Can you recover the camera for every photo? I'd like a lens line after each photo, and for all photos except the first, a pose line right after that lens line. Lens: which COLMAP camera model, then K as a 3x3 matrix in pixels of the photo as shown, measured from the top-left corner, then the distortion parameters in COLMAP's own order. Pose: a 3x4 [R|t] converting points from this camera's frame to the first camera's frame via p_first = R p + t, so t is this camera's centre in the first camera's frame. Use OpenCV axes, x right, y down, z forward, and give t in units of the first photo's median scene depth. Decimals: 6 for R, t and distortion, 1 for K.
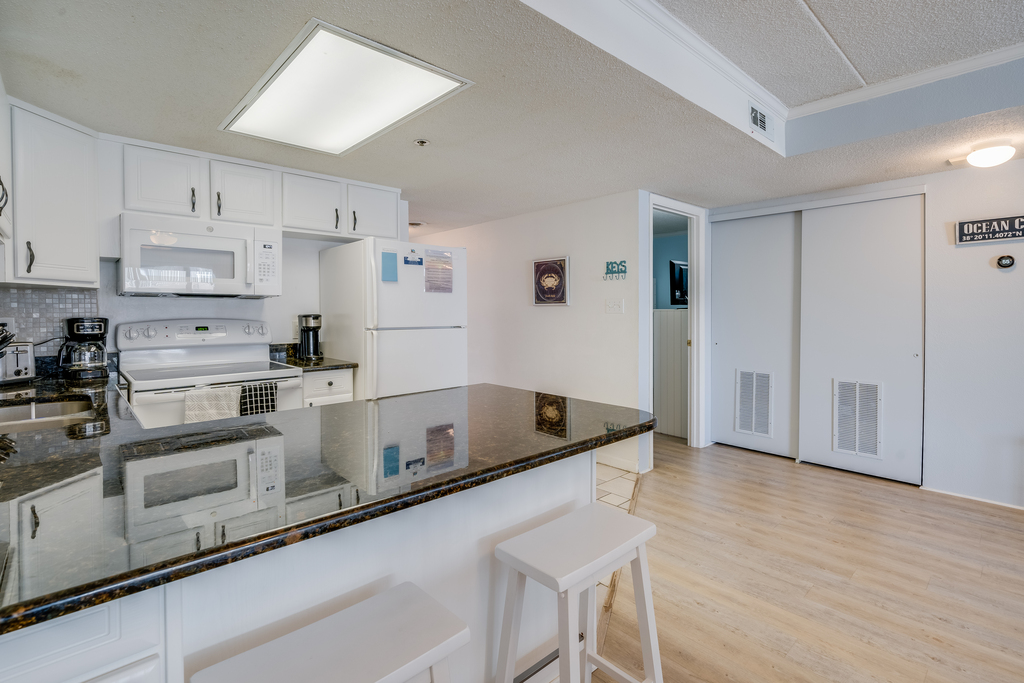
lens RADIAL K [[478.8, 0, 514.6], [0, 478.8, 317.4], [0, 0, 1]] dist [-0.001215, -0.000140]
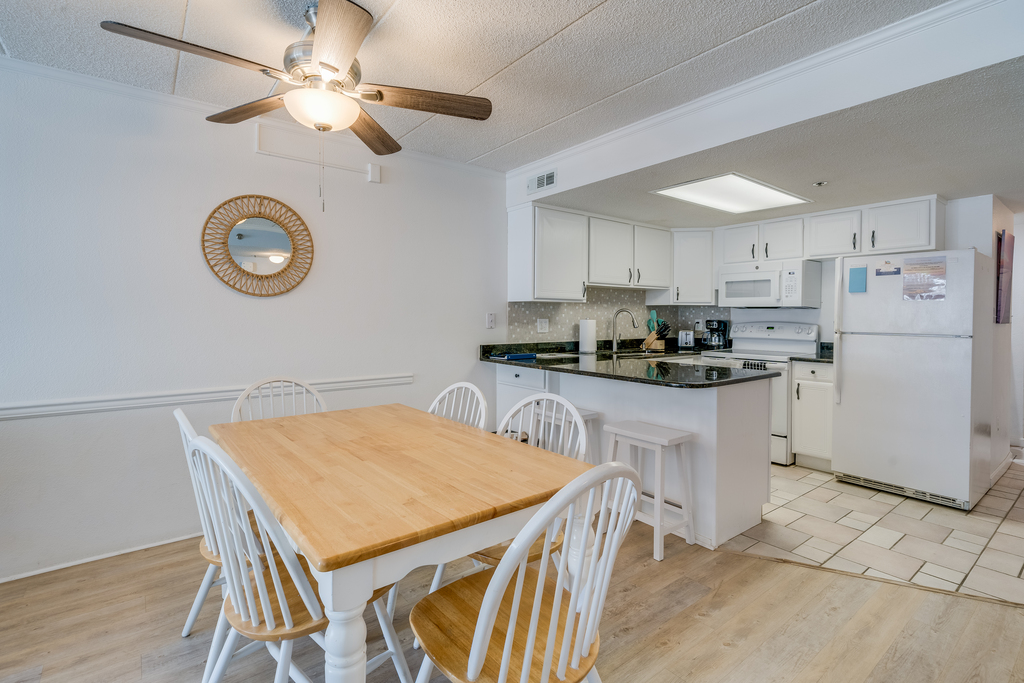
lens RADIAL K [[473.8, 0, 515.9], [0, 473.8, 323.5], [0, 0, 1]] dist [0.000004, -0.000027]
pose [[-0.078564, 0.019458, -0.996719, 1.090010], [-0.016724, 0.999643, 0.020834, -0.011596], [0.996769, 0.018306, -0.078210, 0.301328]]
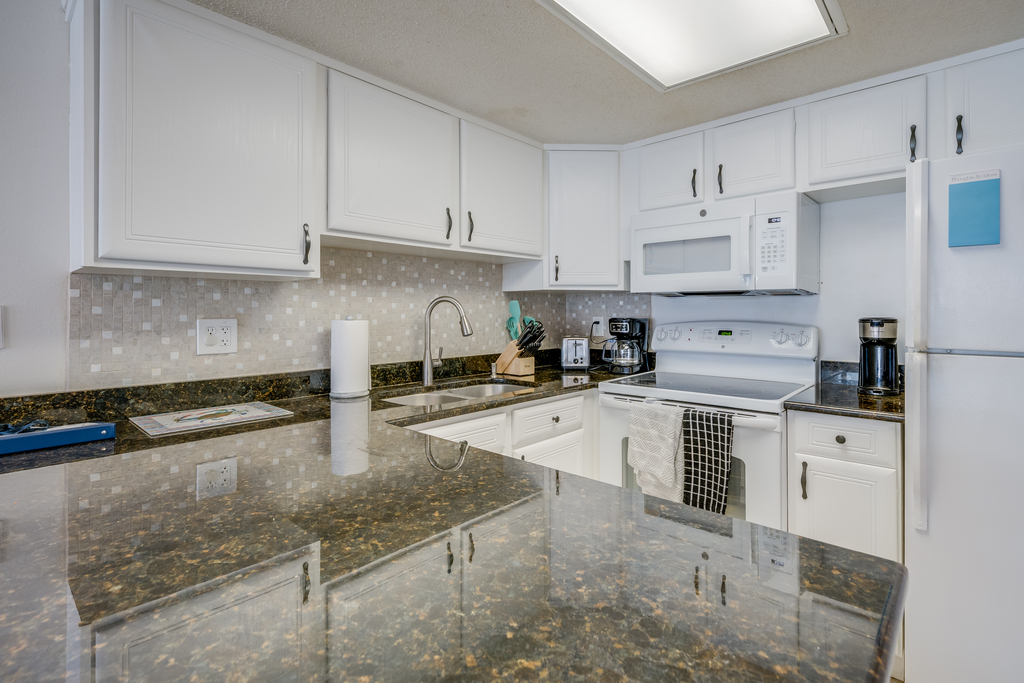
lens RADIAL K [[478.8, 0, 514.6], [0, 478.8, 317.4], [0, 0, 1]] dist [-0.001215, -0.000140]
pose [[0.087007, 0.014259, -0.996106, 0.164170], [-0.011870, 0.999841, 0.013276, -0.011475], [0.996137, 0.010668, 0.087162, 0.613559]]
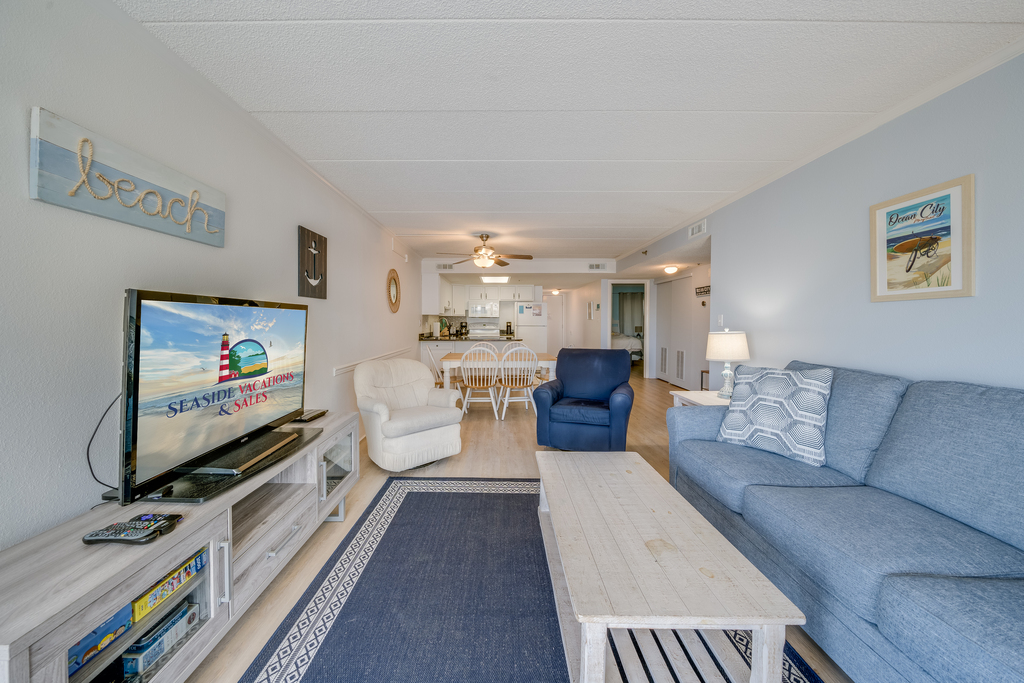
lens RADIAL K [[372.7, 0, 498.7], [0, 372.7, 324.3], [0, 0, 1]] dist [0.000542, 0.000047]
pose [[0.725358, 0.010719, -0.688289, 1.856409], [-0.013450, 0.999909, 0.001398, 0.009716], [0.688241, 0.008244, 0.725436, -1.418028]]
